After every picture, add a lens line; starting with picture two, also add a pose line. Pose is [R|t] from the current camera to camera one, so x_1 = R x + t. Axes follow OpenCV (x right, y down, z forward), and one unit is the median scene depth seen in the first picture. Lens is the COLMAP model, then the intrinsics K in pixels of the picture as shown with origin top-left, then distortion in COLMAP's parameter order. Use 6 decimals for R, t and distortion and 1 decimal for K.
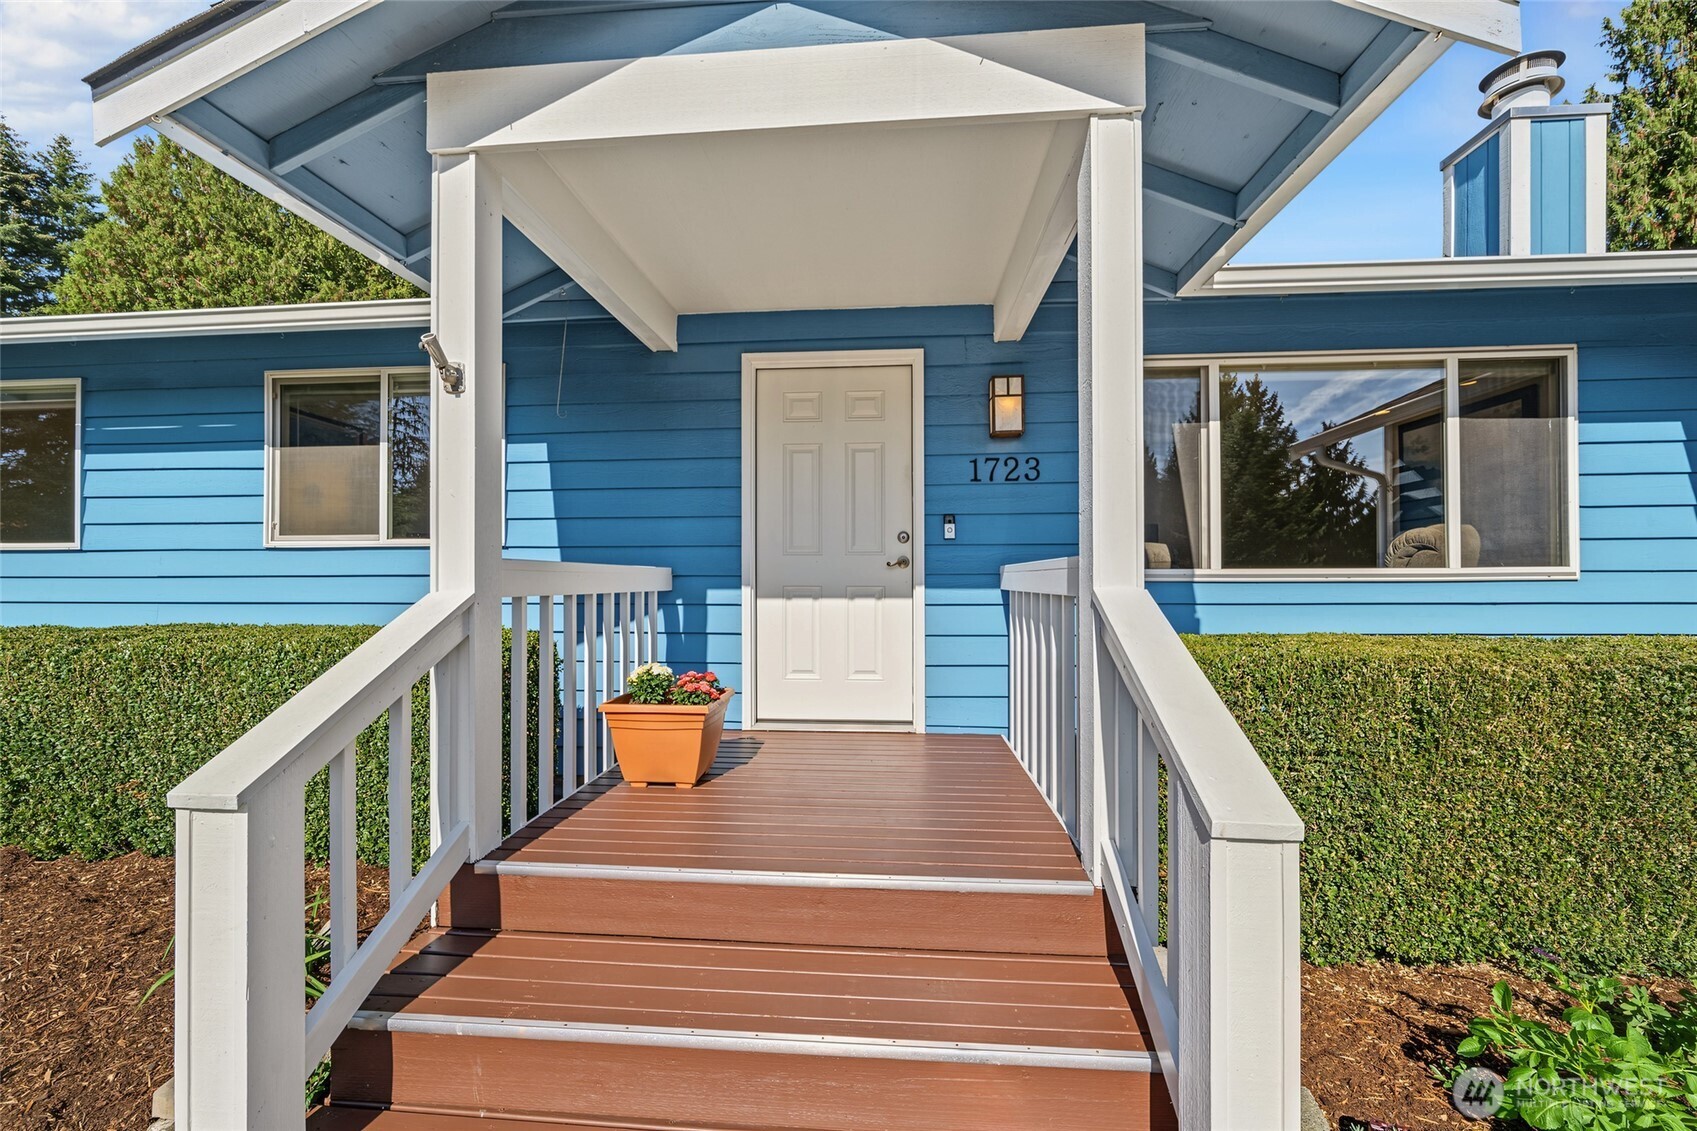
lens RADIAL K [[667.9, 0, 845.7], [0, 667.9, 572.7], [0, 0, 1]] dist [-0.009001, -0.000241]
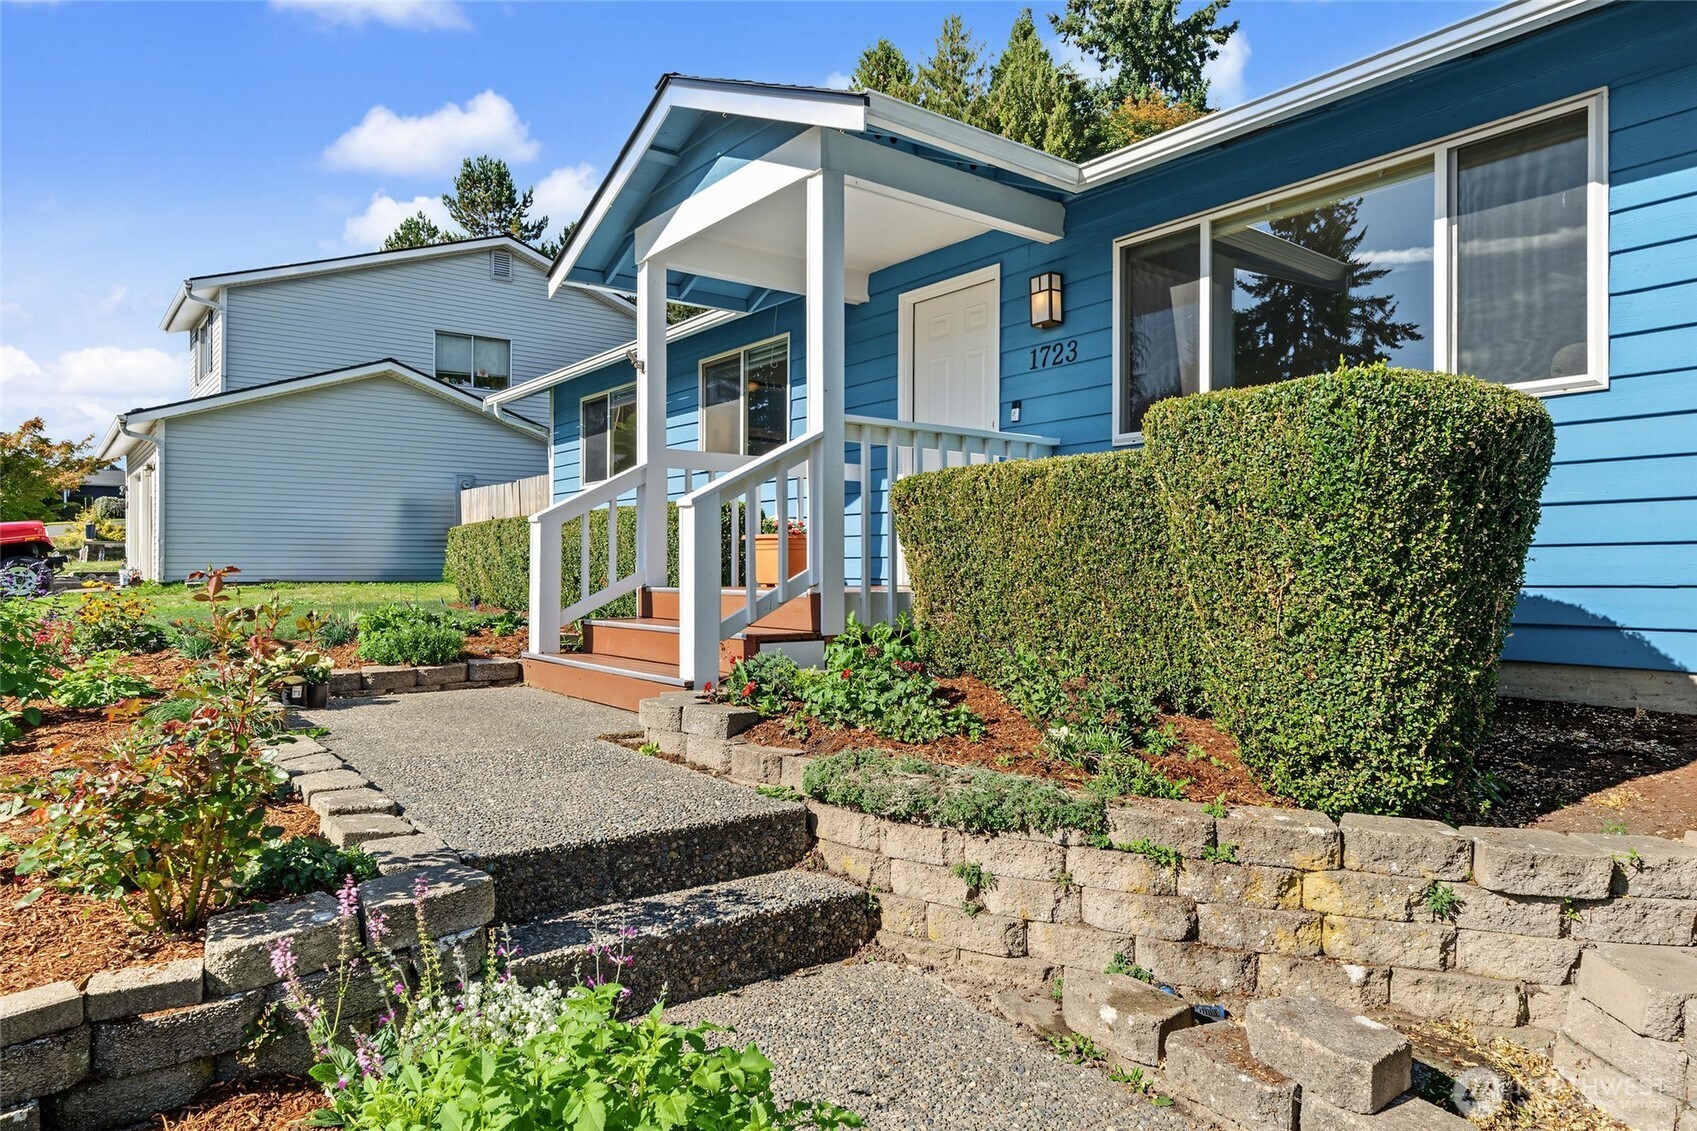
lens RADIAL K [[1040.1, 0, 847.7], [0, 1040.1, 565.4], [0, 0, 1]] dist [-0.003909, 0.000871]
pose [[0.675591, 0.000293, -0.737276, 1.308062], [-0.000549, 1.000000, -0.000106, 0.202828], [0.737276, 0.000476, 0.675591, -0.449494]]
